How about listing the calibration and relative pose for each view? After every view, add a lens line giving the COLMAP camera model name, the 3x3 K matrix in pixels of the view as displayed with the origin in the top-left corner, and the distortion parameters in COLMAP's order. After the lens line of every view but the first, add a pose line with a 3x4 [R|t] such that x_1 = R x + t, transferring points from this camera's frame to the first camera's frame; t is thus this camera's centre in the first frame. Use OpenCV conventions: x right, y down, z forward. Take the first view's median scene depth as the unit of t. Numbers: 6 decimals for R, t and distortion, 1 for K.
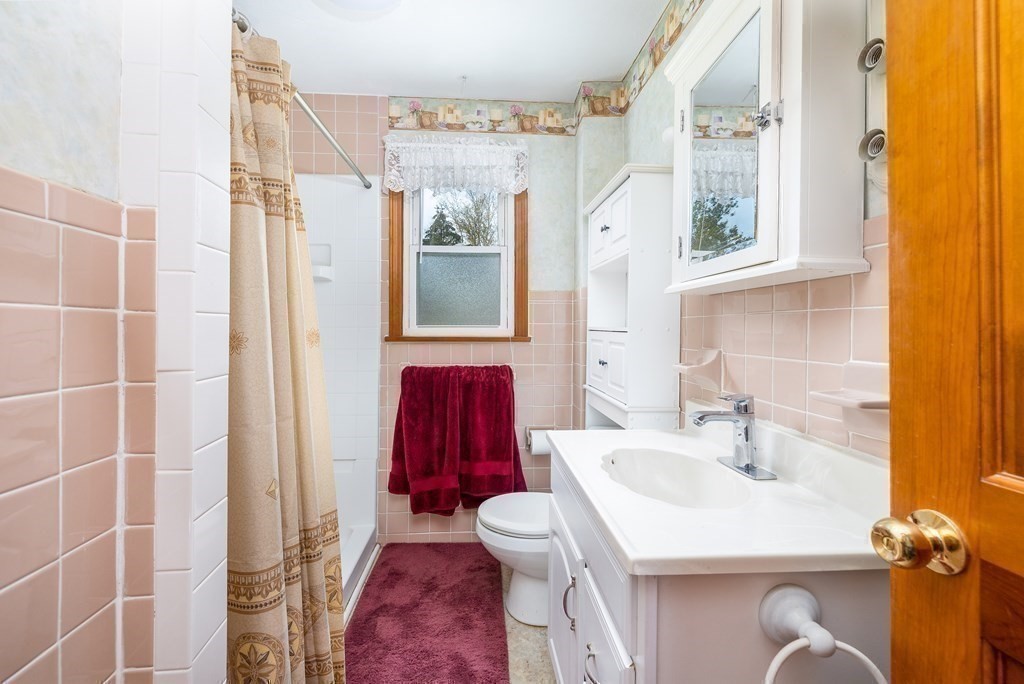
lens RADIAL K [[432.0, 0, 508.3], [0, 432.0, 331.3], [0, 0, 1]] dist [0.000200, -0.000598]
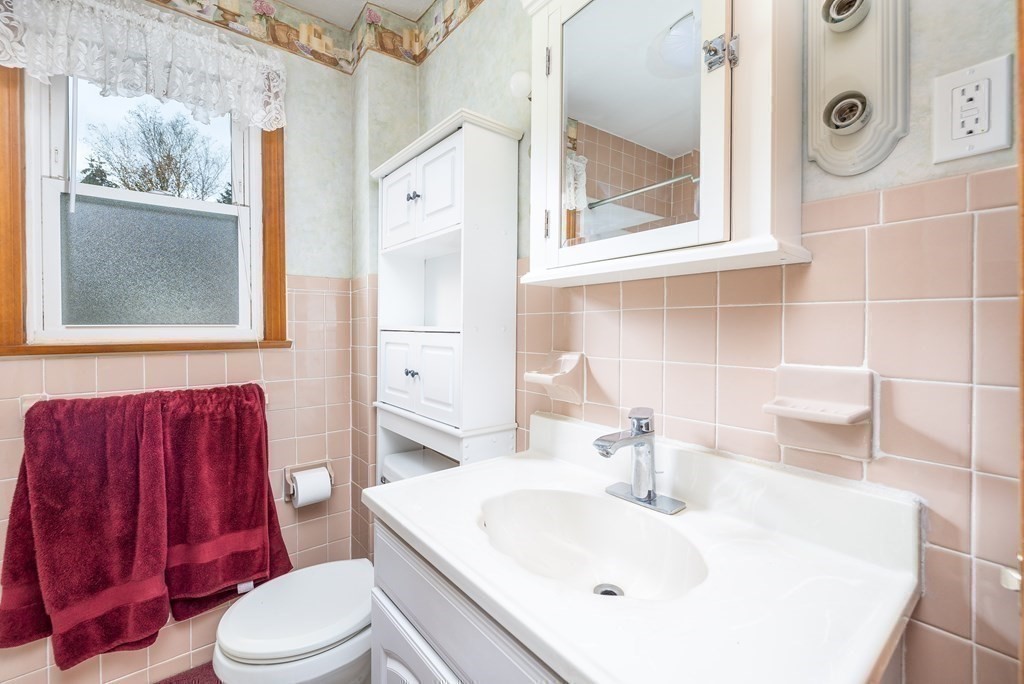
lens RADIAL K [[432.0, 0, 508.3], [0, 432.0, 331.3], [0, 0, 1]] dist [0.000200, -0.000598]
pose [[0.822214, -0.012191, 0.569048, -0.060365], [0.010285, 0.999926, 0.006560, -0.003351], [-0.569086, 0.000459, 0.822278, 0.230026]]
